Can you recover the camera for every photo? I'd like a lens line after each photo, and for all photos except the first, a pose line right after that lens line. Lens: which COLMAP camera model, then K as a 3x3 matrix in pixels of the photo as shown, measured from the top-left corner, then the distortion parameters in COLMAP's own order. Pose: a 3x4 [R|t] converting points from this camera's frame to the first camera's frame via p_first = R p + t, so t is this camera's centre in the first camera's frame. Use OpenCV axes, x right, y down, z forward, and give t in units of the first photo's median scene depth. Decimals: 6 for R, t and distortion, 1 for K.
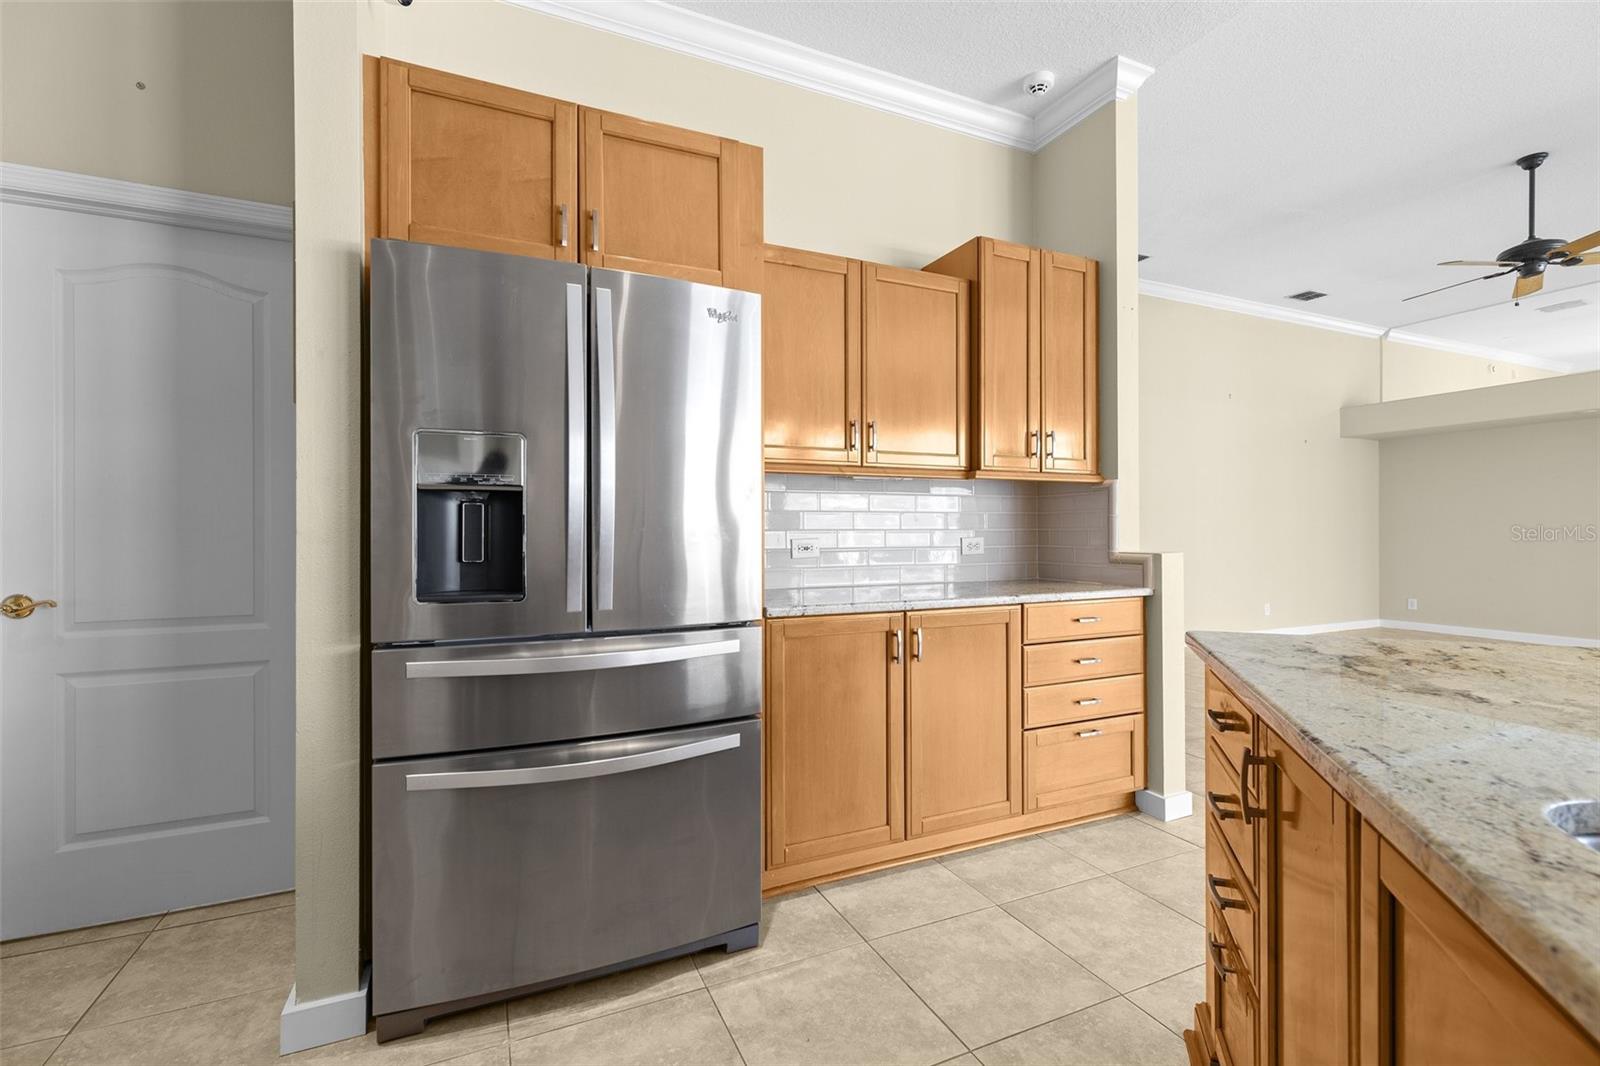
lens RADIAL K [[721.7, 0, 797.1], [0, 721.7, 529.1], [0, 0, 1]] dist [0.002980, 0.000753]
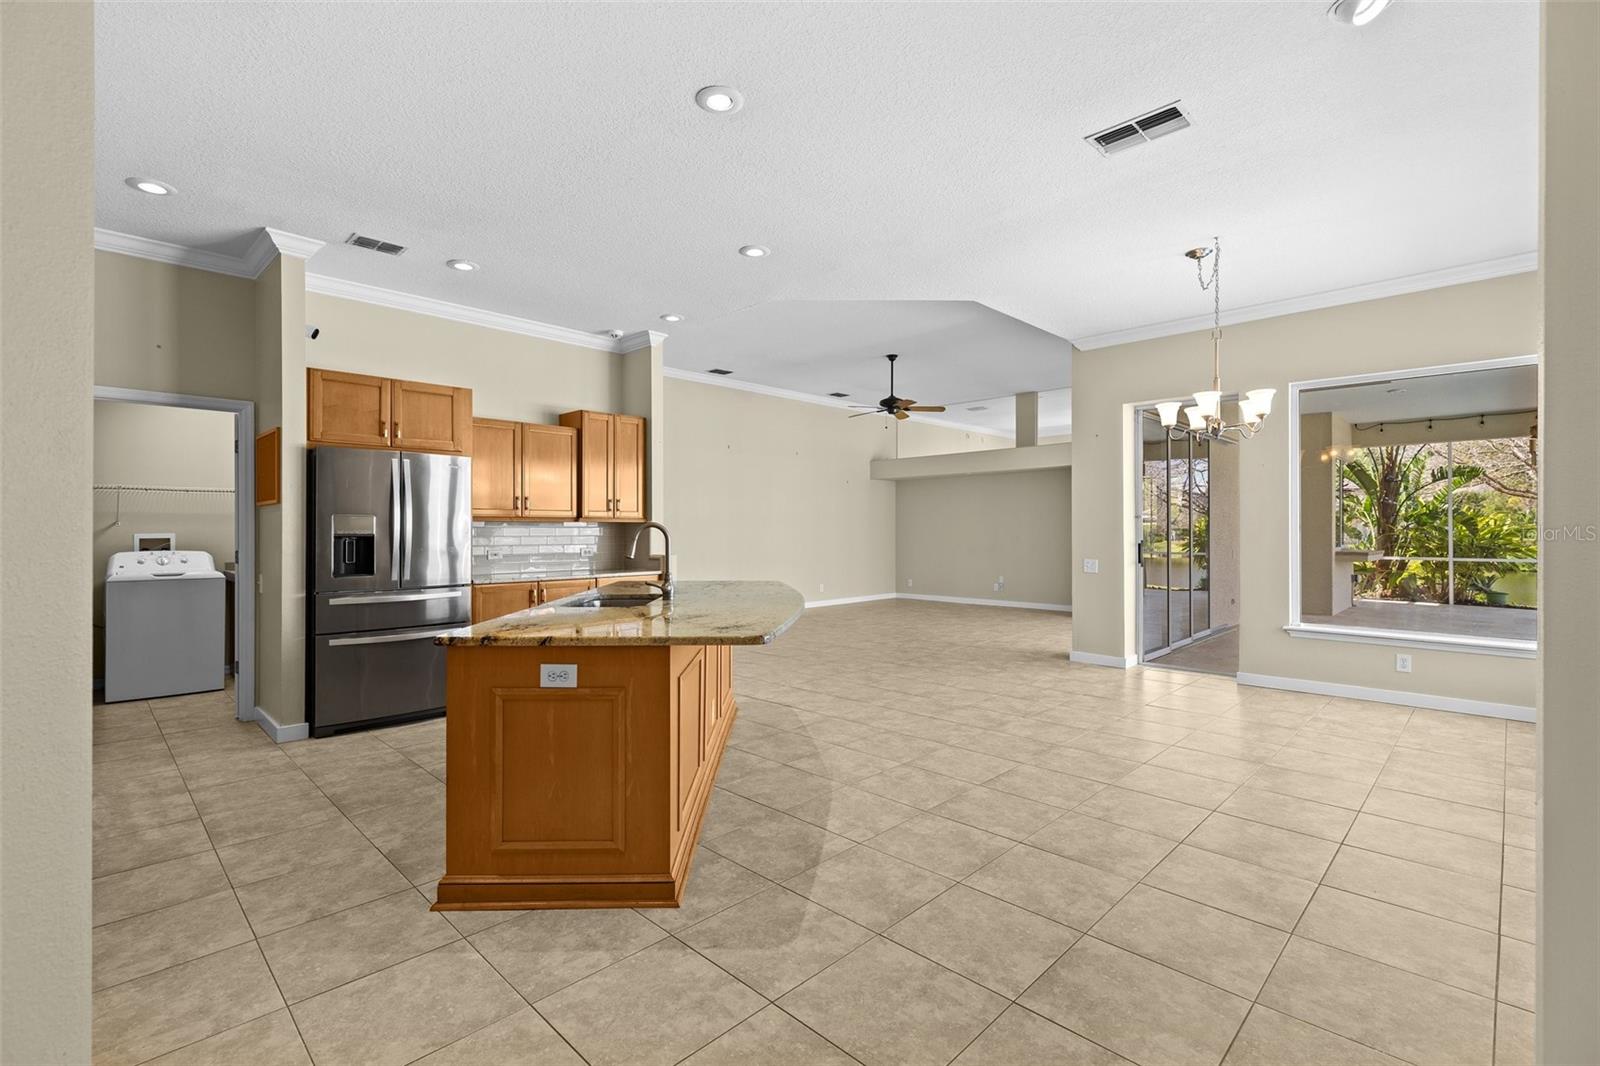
lens RADIAL K [[721.7, 0, 797.1], [0, 721.7, 529.1], [0, 0, 1]] dist [0.002980, 0.000753]
pose [[0.932856, 0.002227, 0.360242, 0.079032], [-0.002984, 0.999994, 0.001544, -0.056279], [-0.360236, -0.002515, 0.932858, -1.342465]]
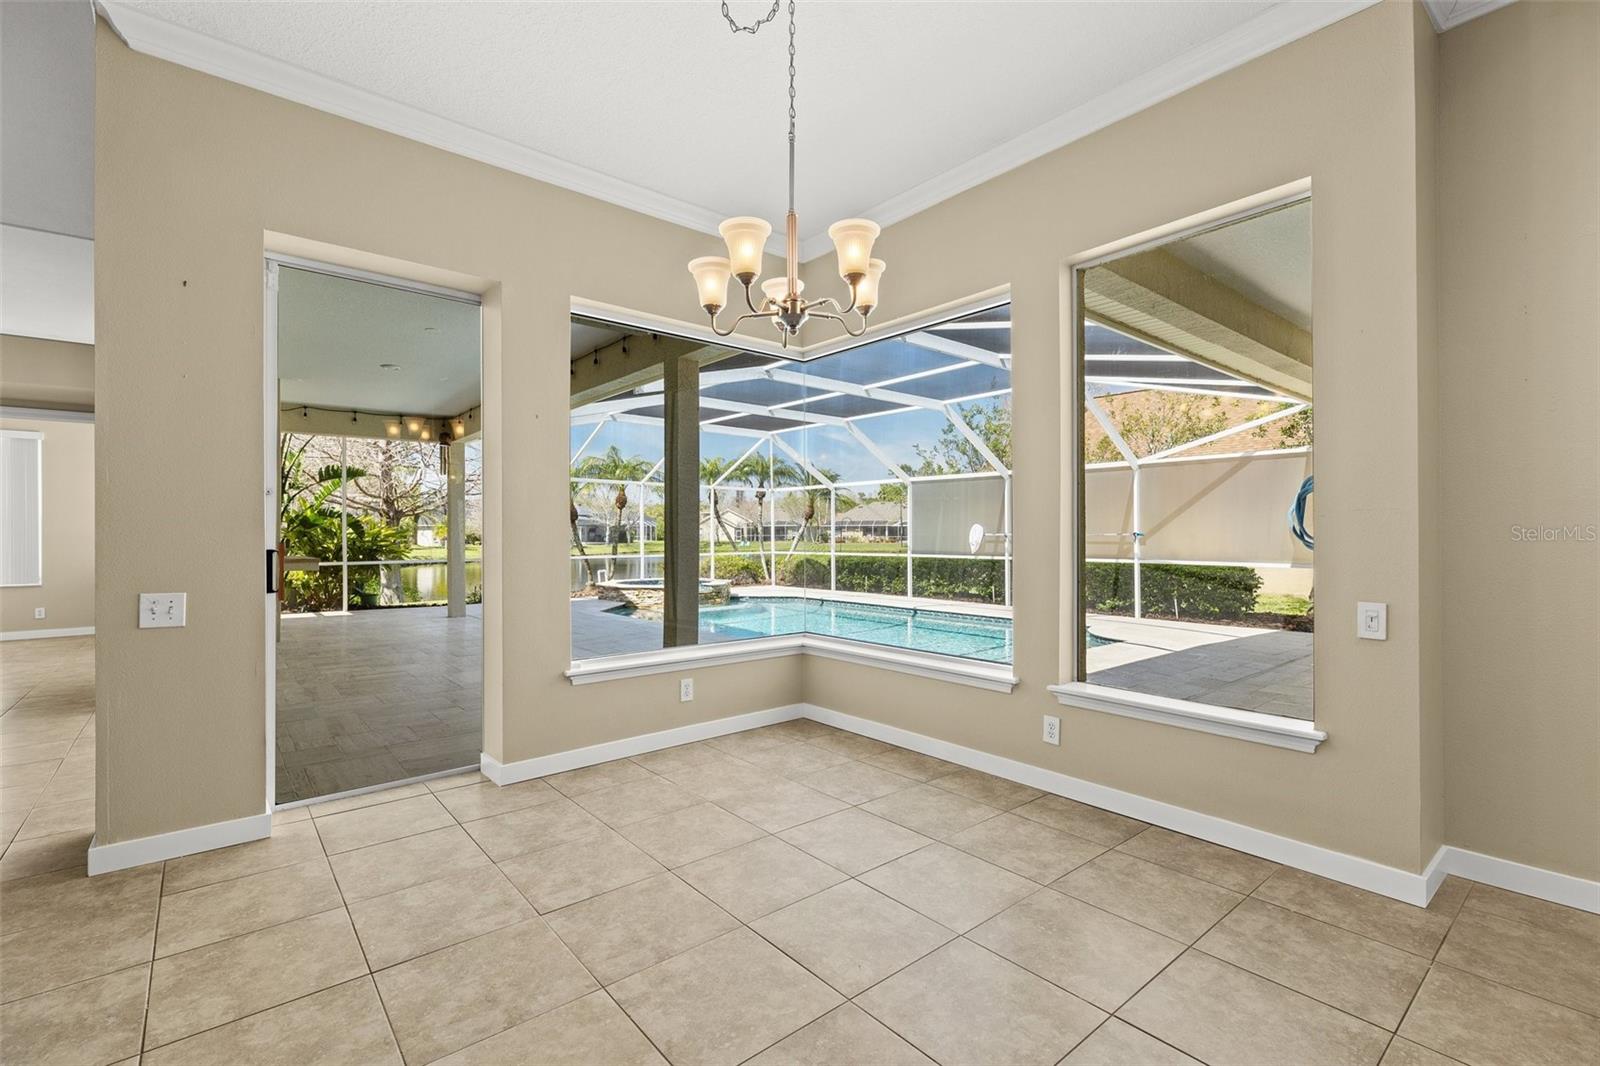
lens RADIAL K [[712.7, 0, 799.2], [0, 712.7, 528.4], [0, 0, 1]] dist [0.001718, 0.001126]
pose [[-0.266076, 0.010924, 0.963890, 0.776269], [0.002212, 0.999940, -0.010722, -0.026156], [-0.963949, -0.000721, -0.266085, 0.084450]]
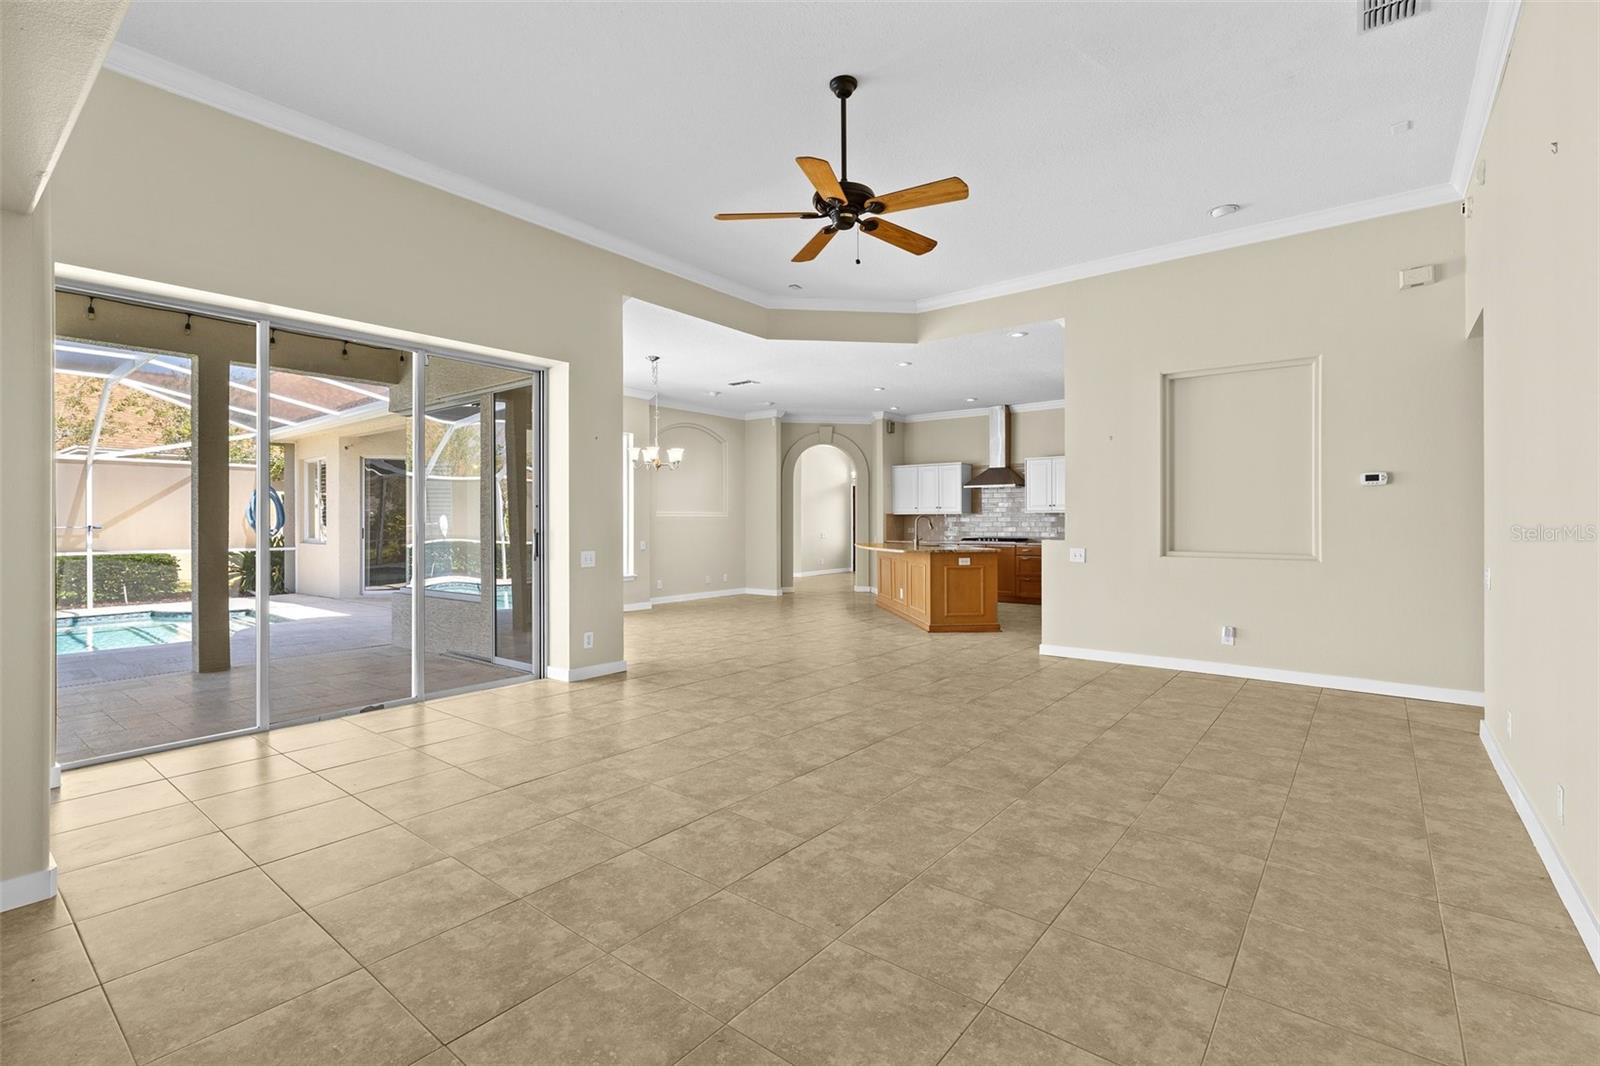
lens RADIAL K [[720.9, 0, 787.2], [0, 720.9, 535.9], [0, 0, 1]] dist [0.003413, 0.000634]
pose [[-0.896020, 0.012769, -0.443830, 2.479828], [0.005709, 0.999835, 0.017241, -0.028135], [0.443977, 0.012914, -0.895945, 2.936886]]
